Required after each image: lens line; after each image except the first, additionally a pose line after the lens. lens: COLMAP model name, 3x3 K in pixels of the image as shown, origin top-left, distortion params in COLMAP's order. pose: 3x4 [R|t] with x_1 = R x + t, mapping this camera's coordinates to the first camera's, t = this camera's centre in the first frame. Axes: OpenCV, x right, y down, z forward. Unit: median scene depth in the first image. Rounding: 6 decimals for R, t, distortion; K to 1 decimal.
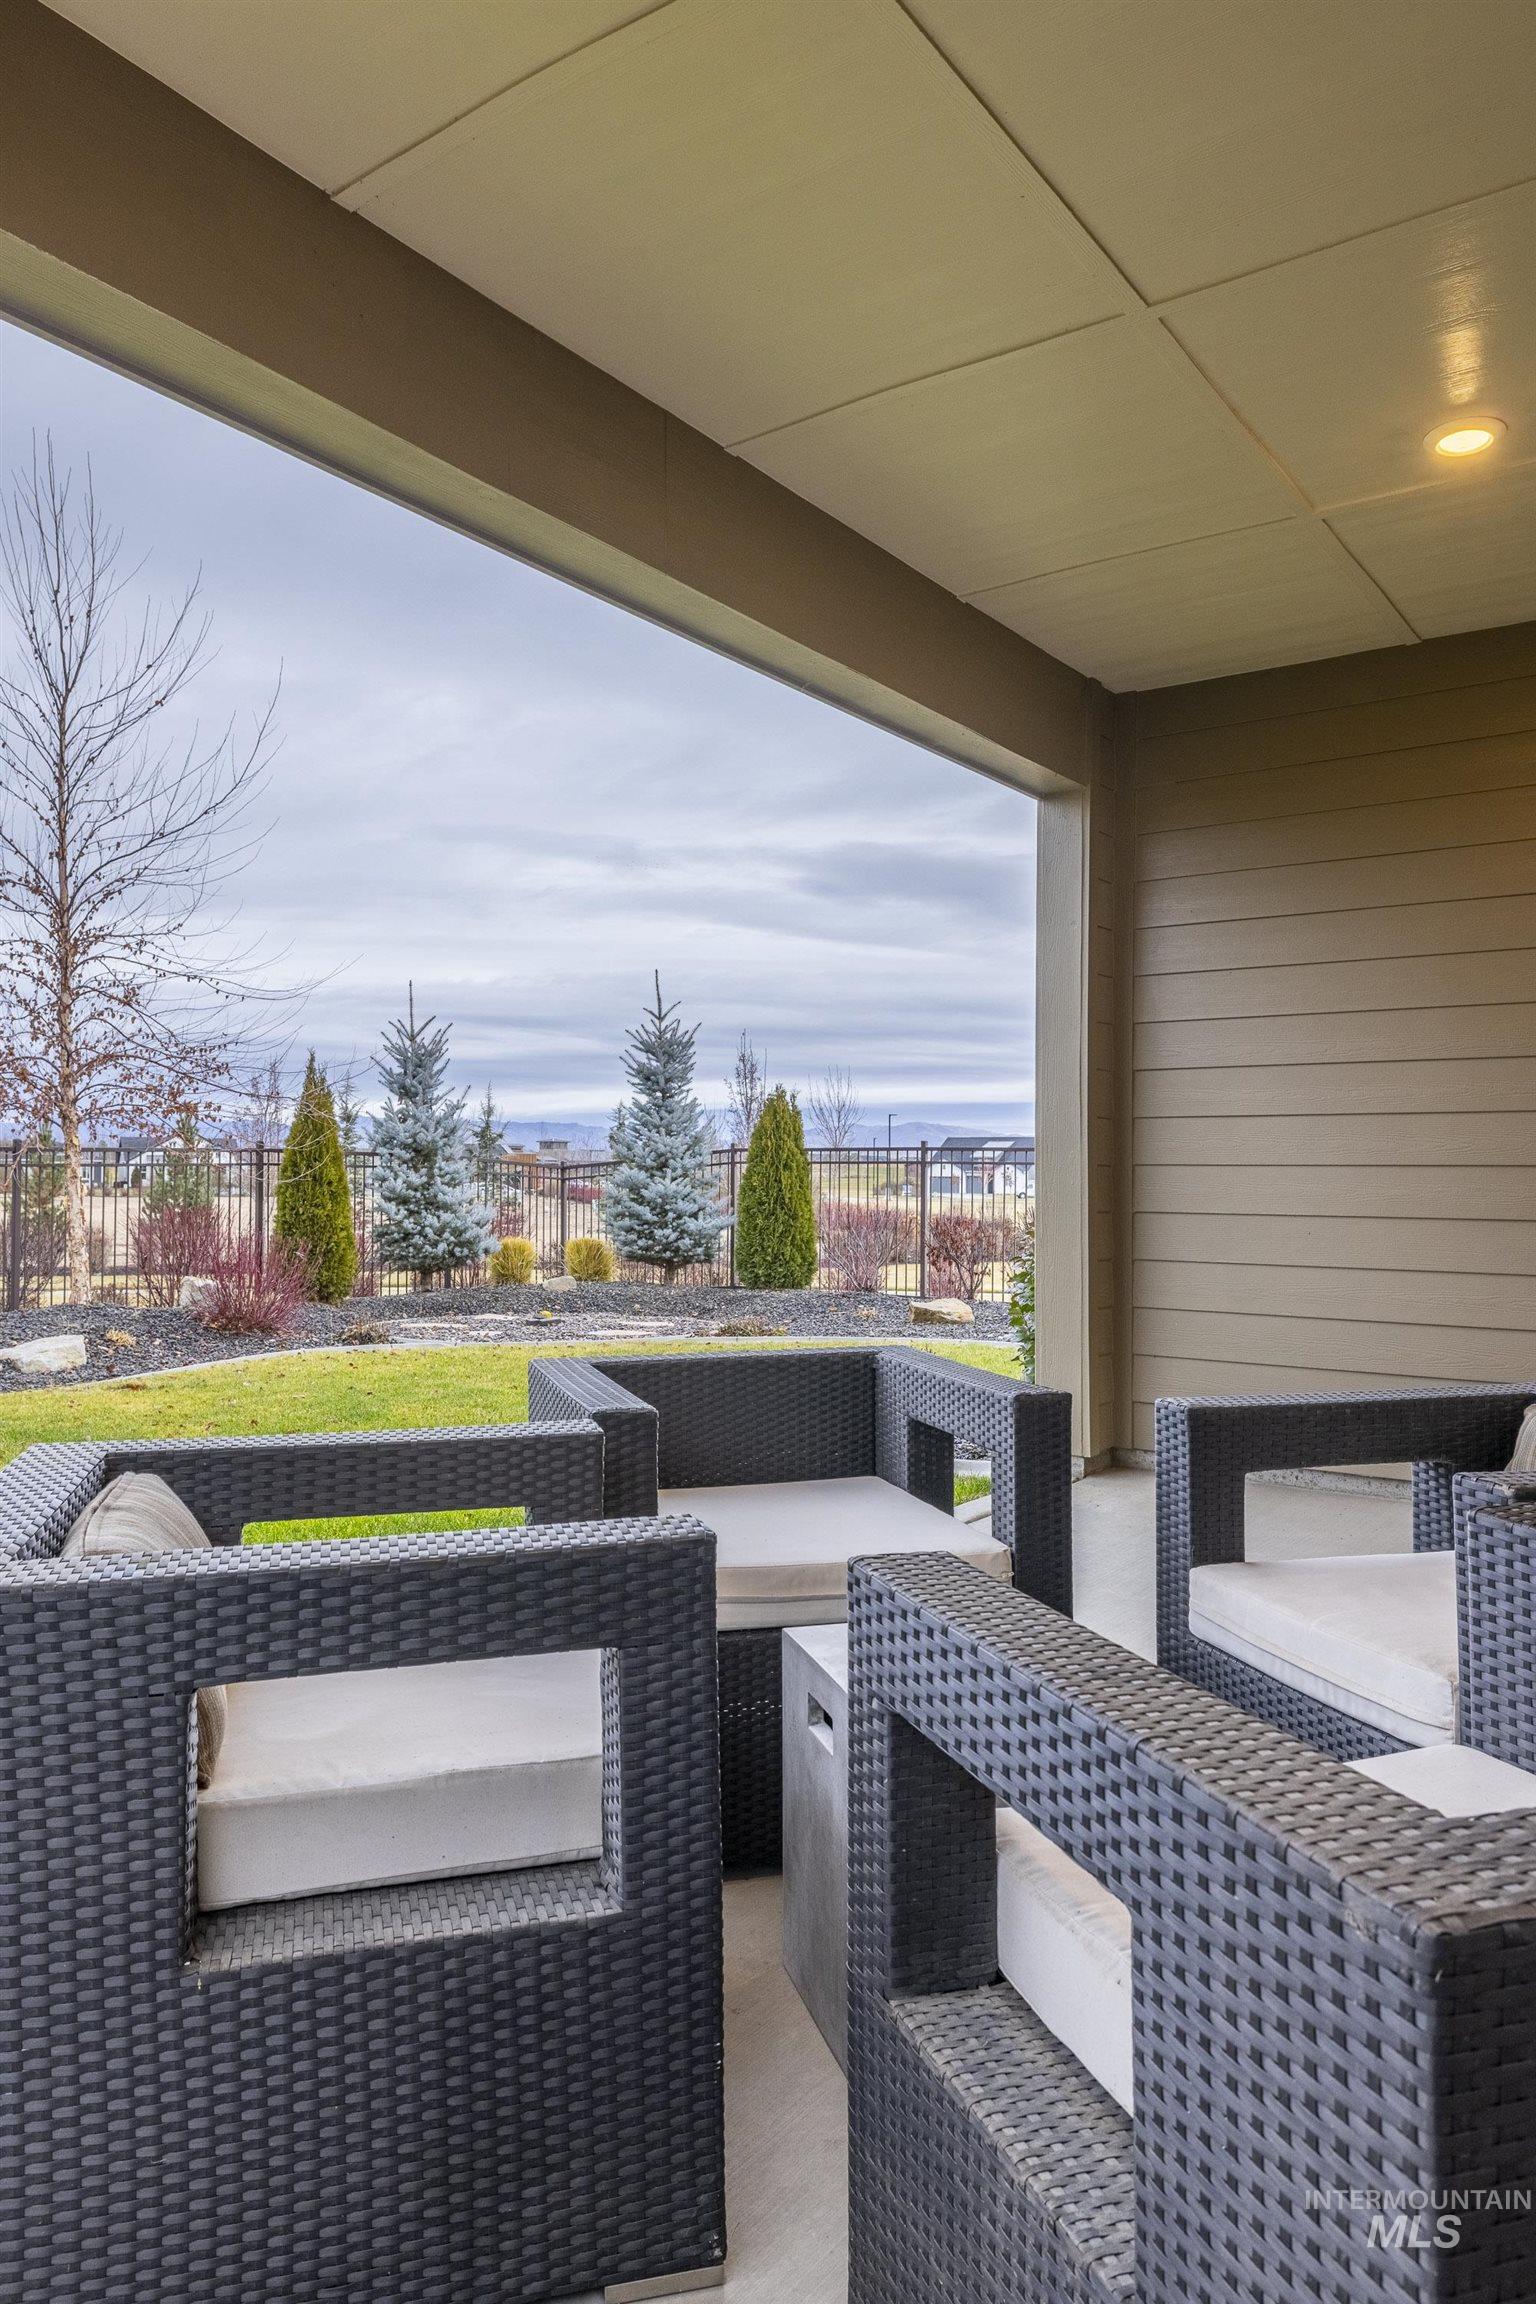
lens RADIAL K [[1575.5, 0, 768.6], [0, 1575.5, 1157.1], [0, 0, 1]] dist [0.008530, 0.001652]
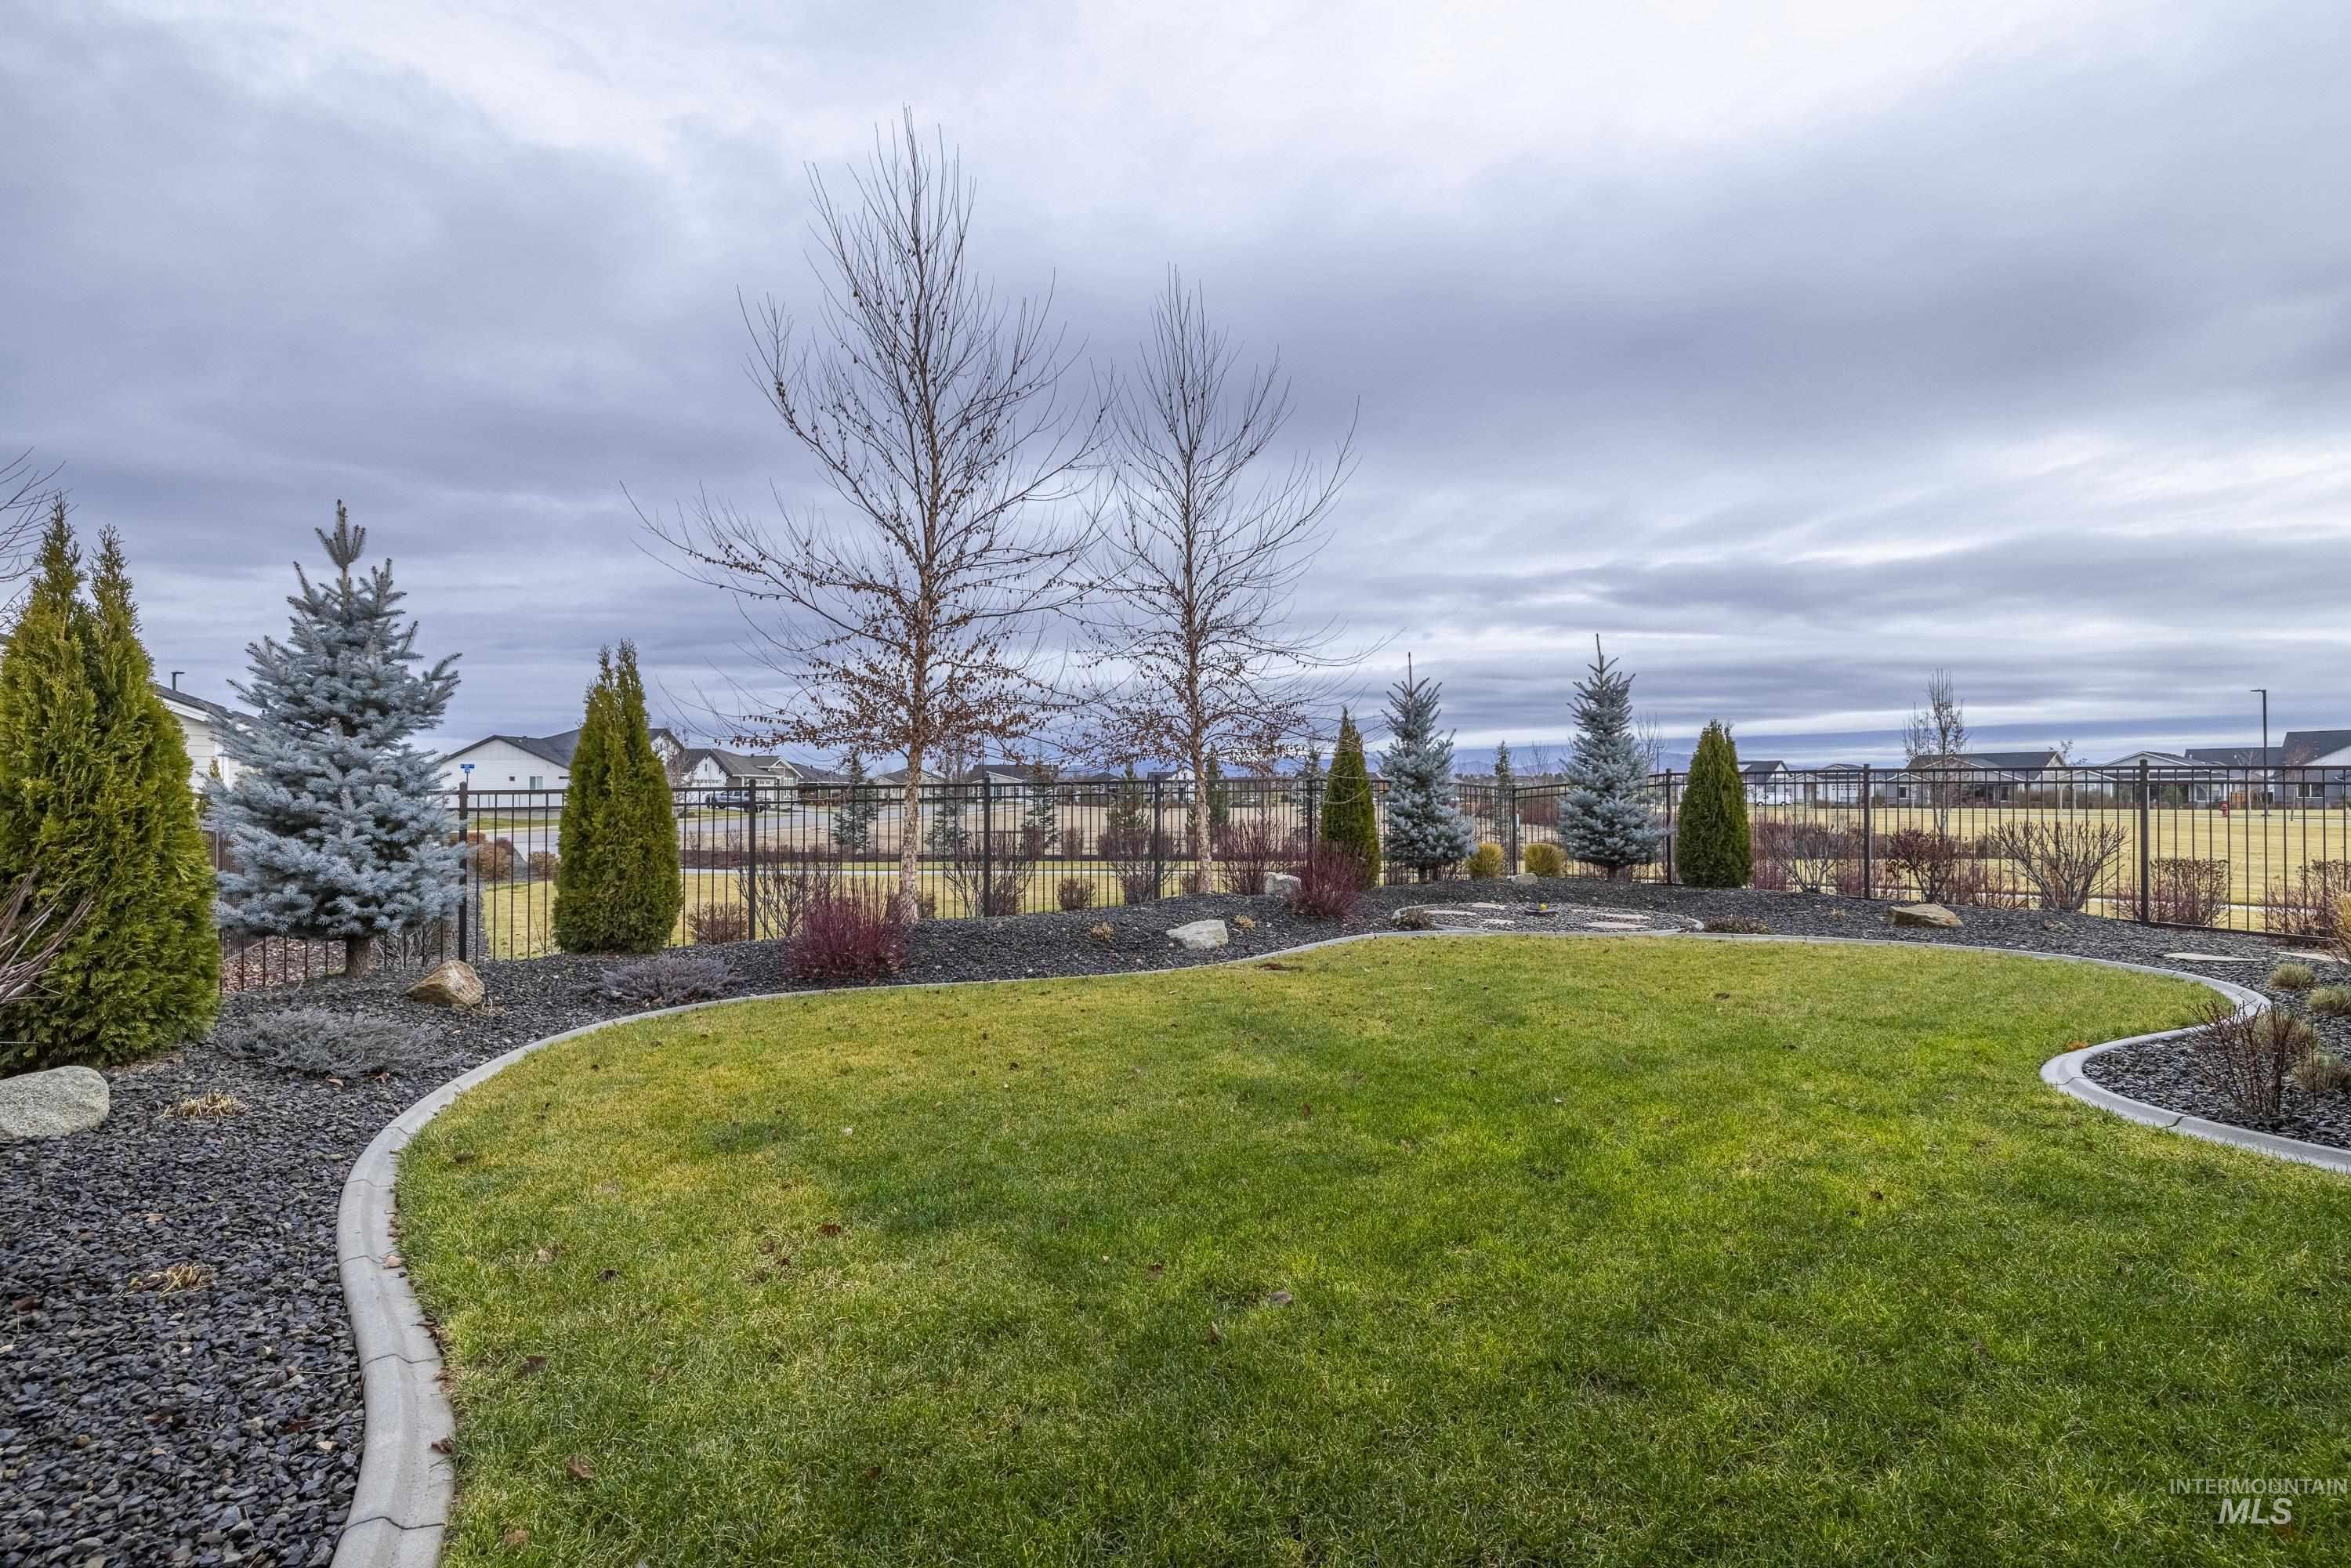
lens RADIAL K [[1010.6, 0, 1174.6], [0, 1010.6, 784.5], [0, 0, 1]] dist [-0.000796, -0.000385]
pose [[0.932864, -0.012221, -0.360021, -0.107770], [0.013376, 0.999910, 0.000716, -0.002133], [0.359980, -0.005484, 0.932944, 0.124287]]
